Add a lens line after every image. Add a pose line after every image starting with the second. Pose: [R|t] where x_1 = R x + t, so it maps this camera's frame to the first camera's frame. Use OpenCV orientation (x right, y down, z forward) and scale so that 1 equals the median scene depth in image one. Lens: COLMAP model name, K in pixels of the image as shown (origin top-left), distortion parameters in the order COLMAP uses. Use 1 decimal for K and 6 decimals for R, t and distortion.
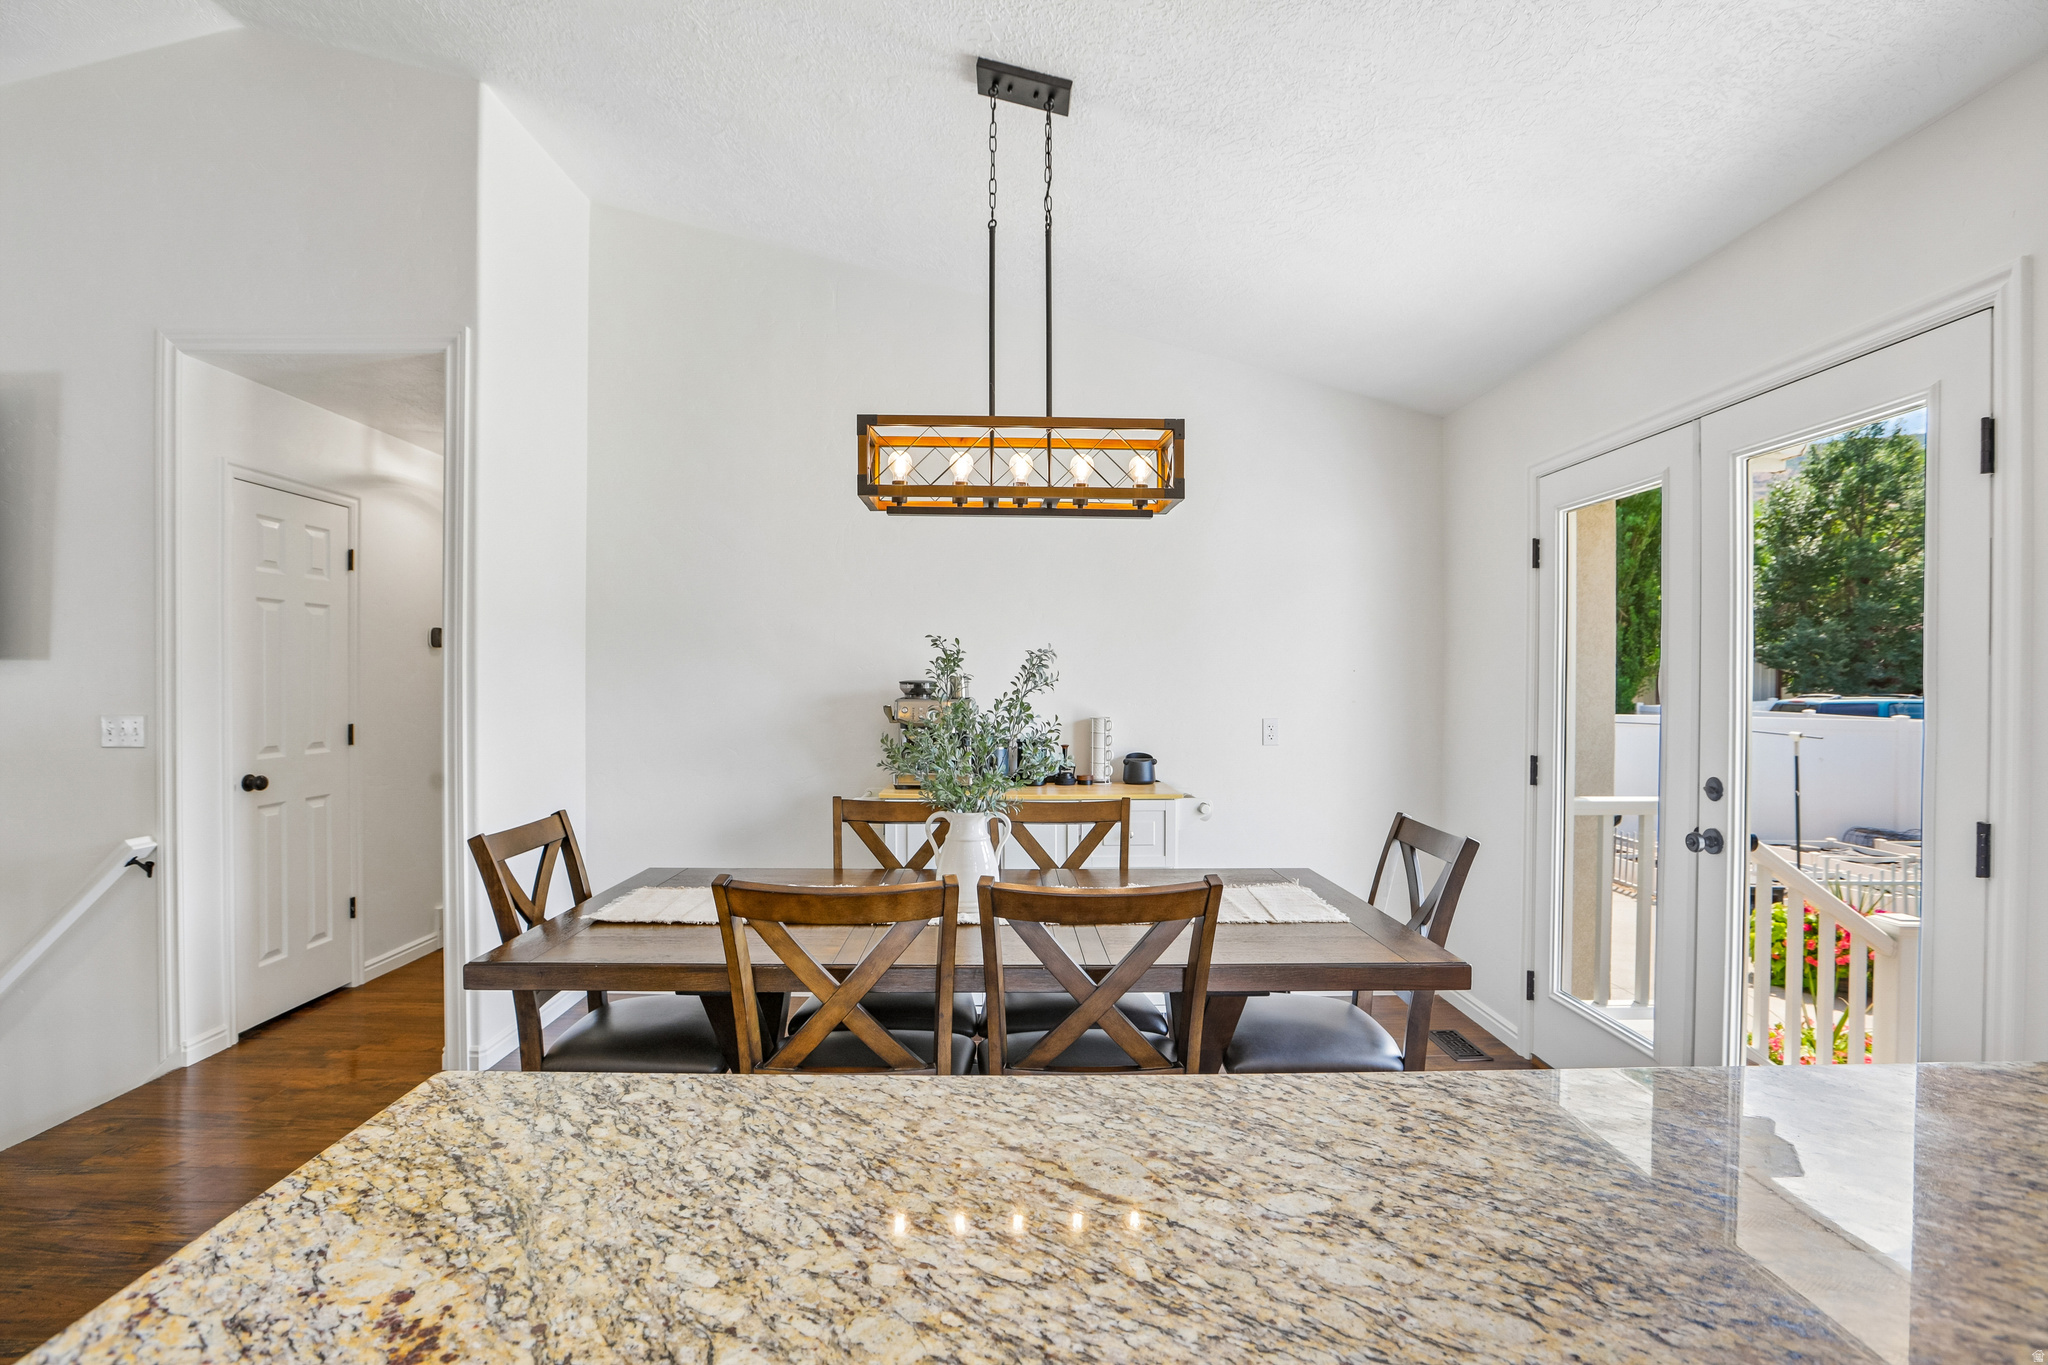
lens RADIAL K [[949.7, 0, 1024.0], [0, 949.7, 682.5], [0, 0, 1]] dist [-0.056429, 0.021277]
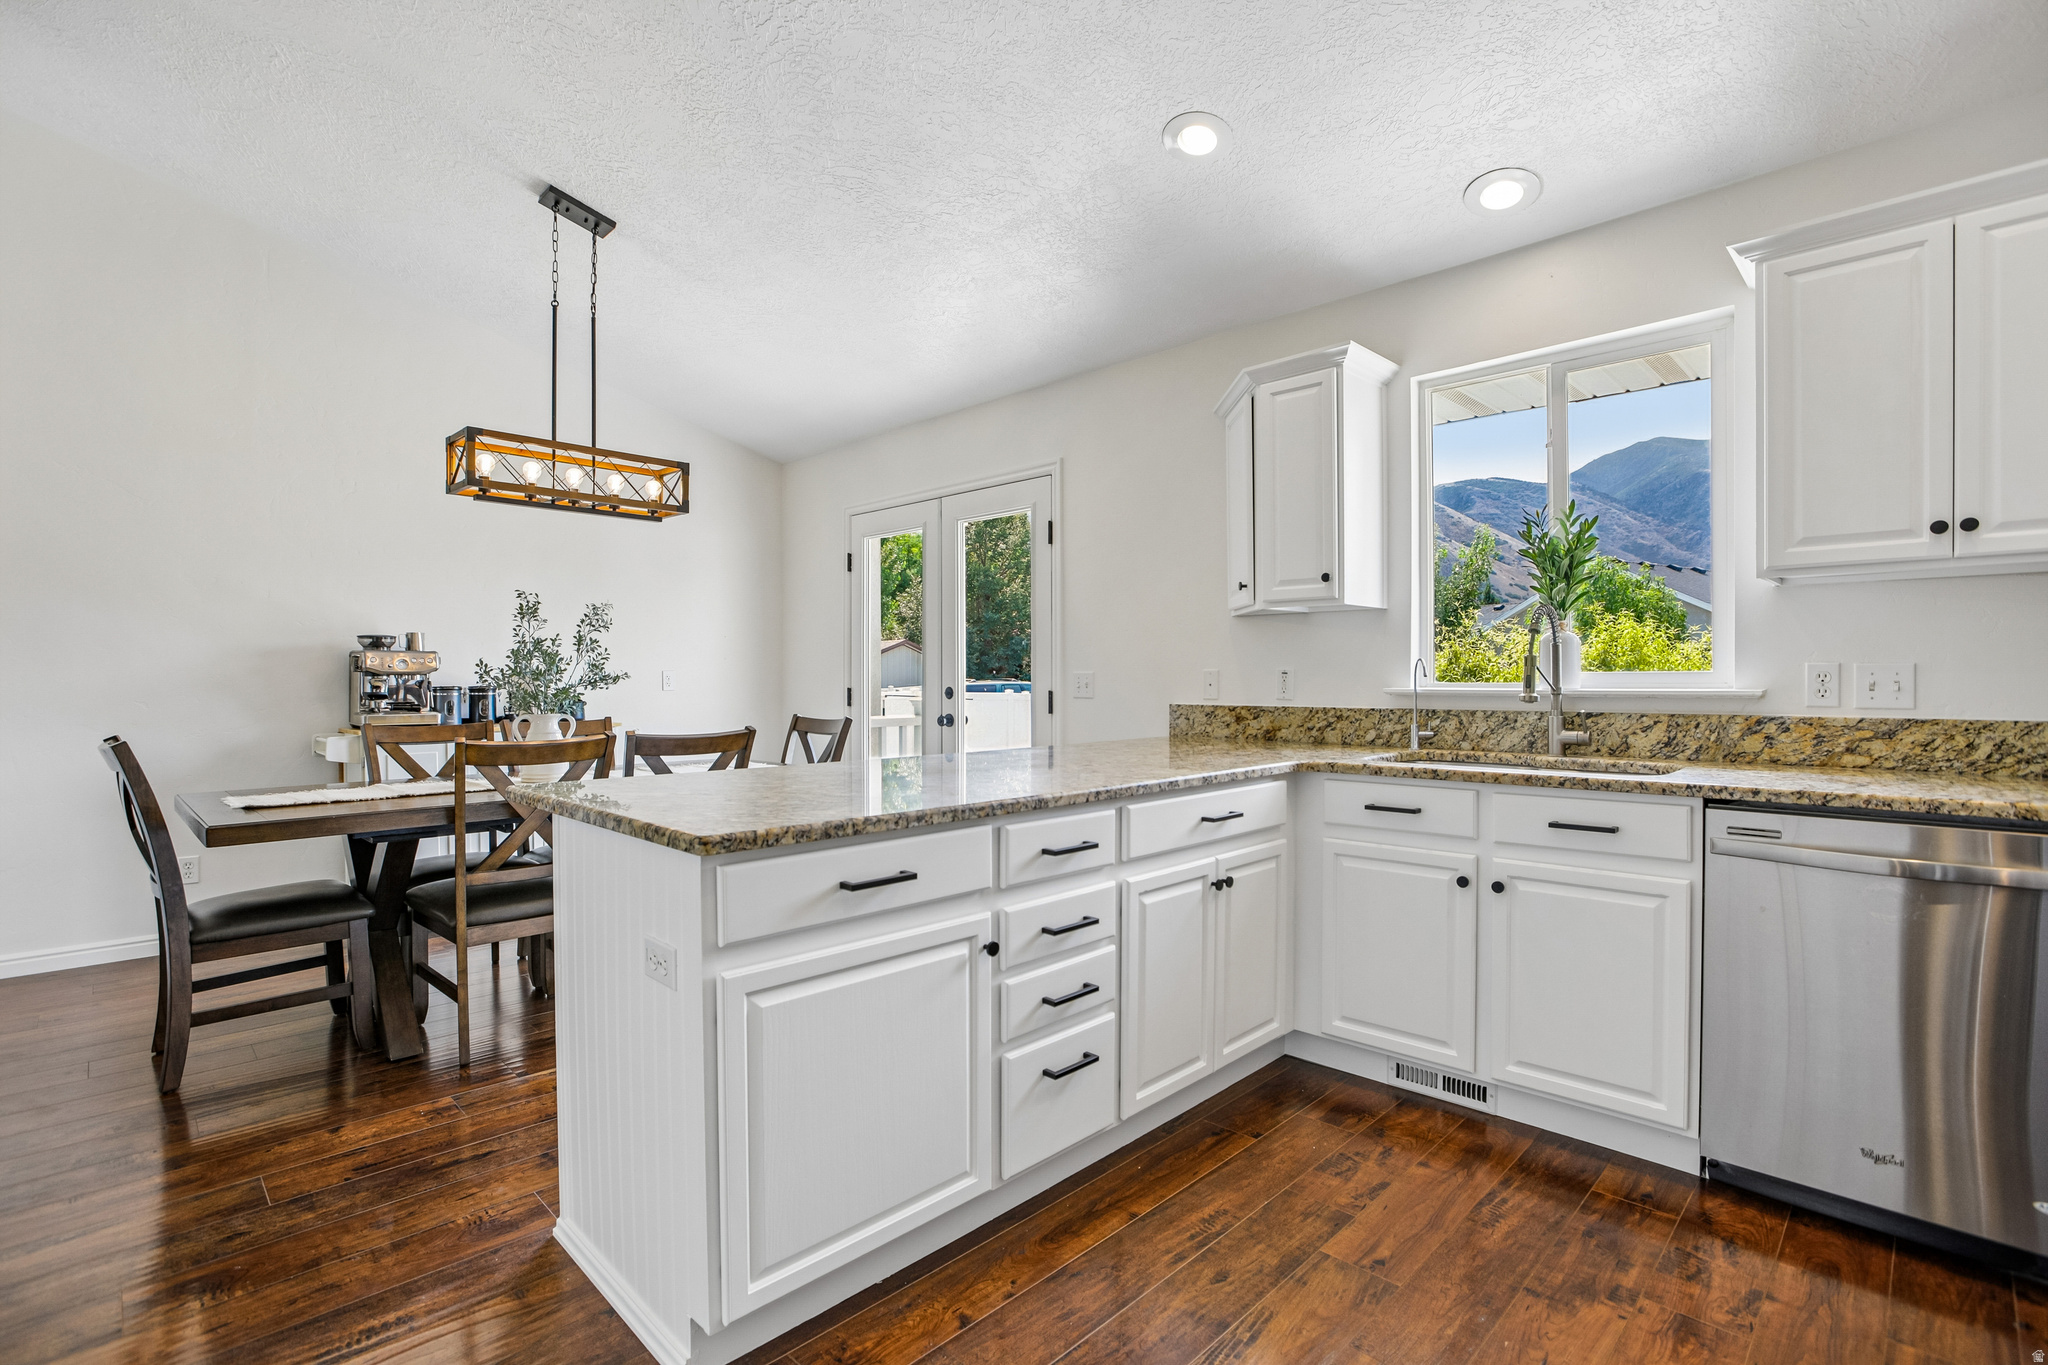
lens RADIAL K [[953.7, 0, 1017.2], [0, 953.7, 685.8], [0, 0, 1]] dist [-0.062046, 0.028153]
pose [[0.713834, -0.011197, 0.700226, -0.529911], [0.006996, 0.999936, 0.008858, 0.082573], [-0.700280, -0.001424, 0.713867, -0.502153]]
